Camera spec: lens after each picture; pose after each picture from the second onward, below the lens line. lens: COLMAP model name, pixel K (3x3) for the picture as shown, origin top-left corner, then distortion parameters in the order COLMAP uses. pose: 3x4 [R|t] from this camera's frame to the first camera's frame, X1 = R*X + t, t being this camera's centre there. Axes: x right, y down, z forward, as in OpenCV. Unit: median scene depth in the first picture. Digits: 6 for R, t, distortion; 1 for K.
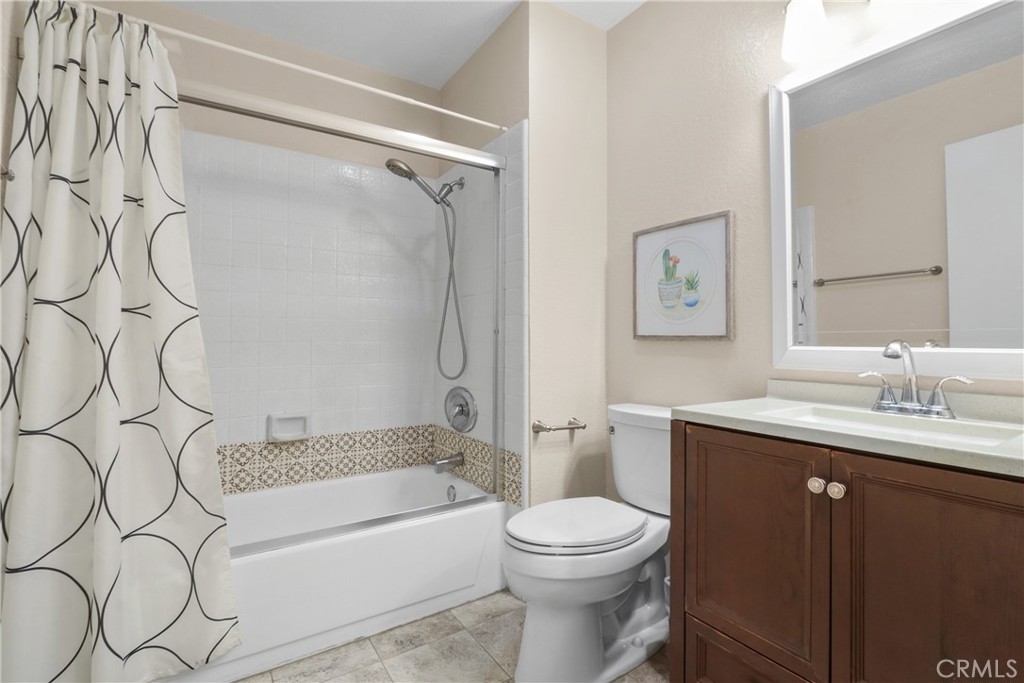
lens RADIAL K [[482.2, 0, 511.7], [0, 482.2, 337.9], [0, 0, 1]] dist [-0.011327, 0.003058]
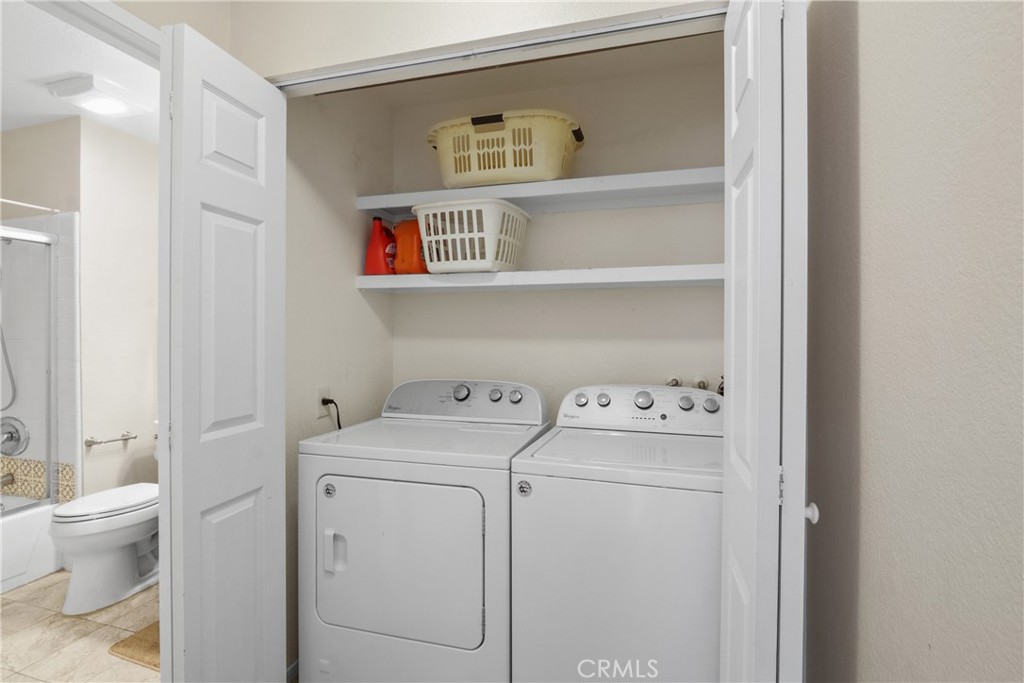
lens RADIAL K [[482.2, 0, 515.1], [0, 482.2, 342.8], [0, 0, 1]] dist [-0.011327, 0.003058]
pose [[0.761414, -0.005755, 0.648240, 0.087935], [-0.005861, 0.999859, 0.015761, -0.117261], [-0.648239, -0.015800, 0.761273, -0.762418]]
